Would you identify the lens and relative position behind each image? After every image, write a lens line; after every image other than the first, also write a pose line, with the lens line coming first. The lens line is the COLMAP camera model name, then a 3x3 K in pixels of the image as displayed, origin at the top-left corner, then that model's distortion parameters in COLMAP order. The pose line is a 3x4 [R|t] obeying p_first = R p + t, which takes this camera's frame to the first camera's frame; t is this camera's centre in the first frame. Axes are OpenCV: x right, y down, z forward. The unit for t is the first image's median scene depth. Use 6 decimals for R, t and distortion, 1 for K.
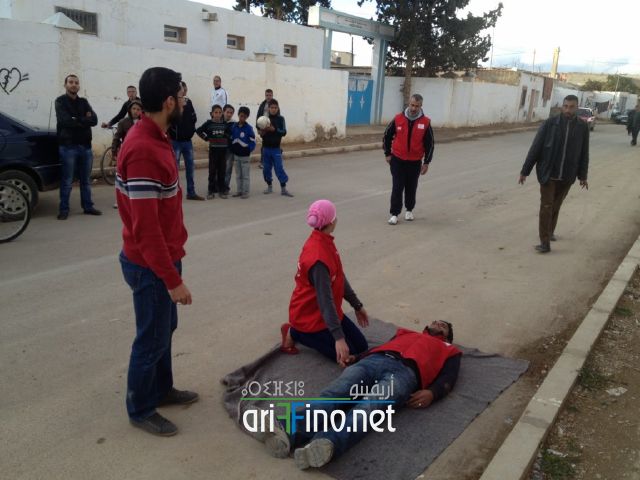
lens RADIAL K [[610.4, 0, 306.9], [0, 610.4, 241.0], [0, 0, 1]] dist [0.150771, -0.258417]
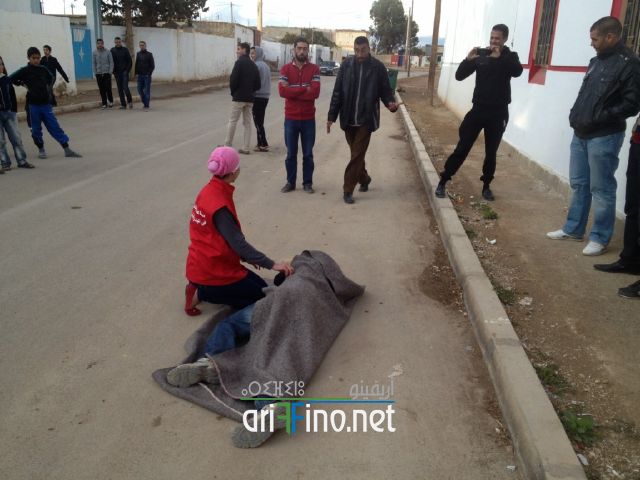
lens RADIAL K [[619.2, 0, 320.0], [0, 619.2, 240.0], [0, 0, 1]] dist [0.161937, -0.359170]
pose [[0.889709, -0.146743, 0.432302, -0.064859], [0.118942, 0.988738, 0.090831, -0.002500], [-0.440762, -0.029395, 0.897142, 0.035879]]
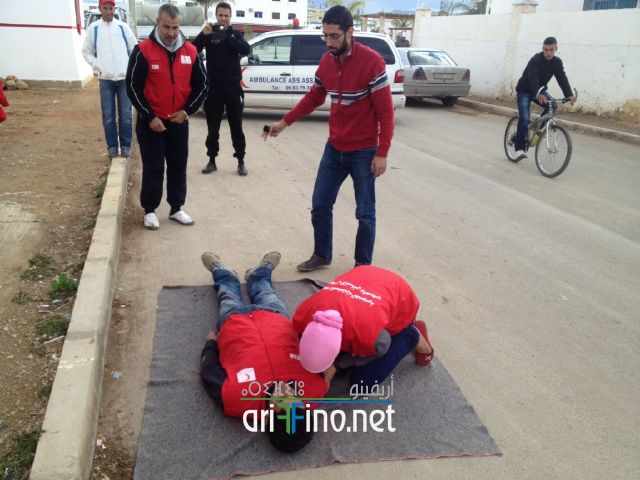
lens RADIAL K [[619.2, 0, 320.0], [0, 619.2, 240.0], [0, 0, 1]] dist [0.161937, -0.359170]
pose [[-0.661059, 0.143542, -0.736476, 0.151778], [-0.249127, 0.883862, 0.395884, -0.057649], [0.707769, 0.445179, -0.548524, 0.321003]]
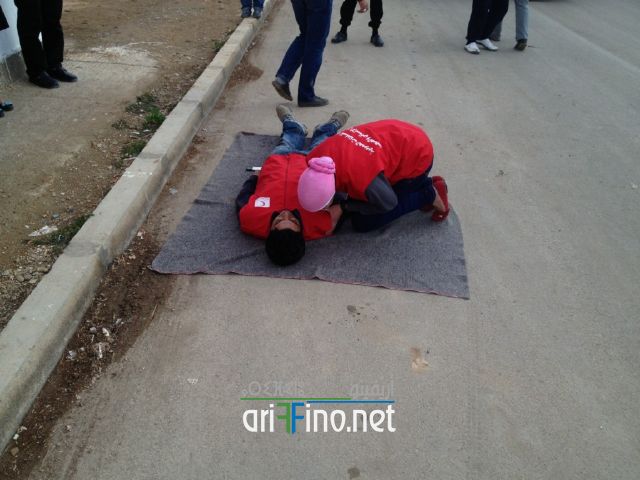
lens RADIAL K [[619.2, 0, 320.0], [0, 619.2, 240.0], [0, 0, 1]] dist [0.161937, -0.359170]
pose [[-0.847570, 0.162942, -0.505049, 0.132764], [-0.214707, 0.765036, 0.607142, -0.067127], [0.485310, 0.623033, -0.613437, 0.365160]]
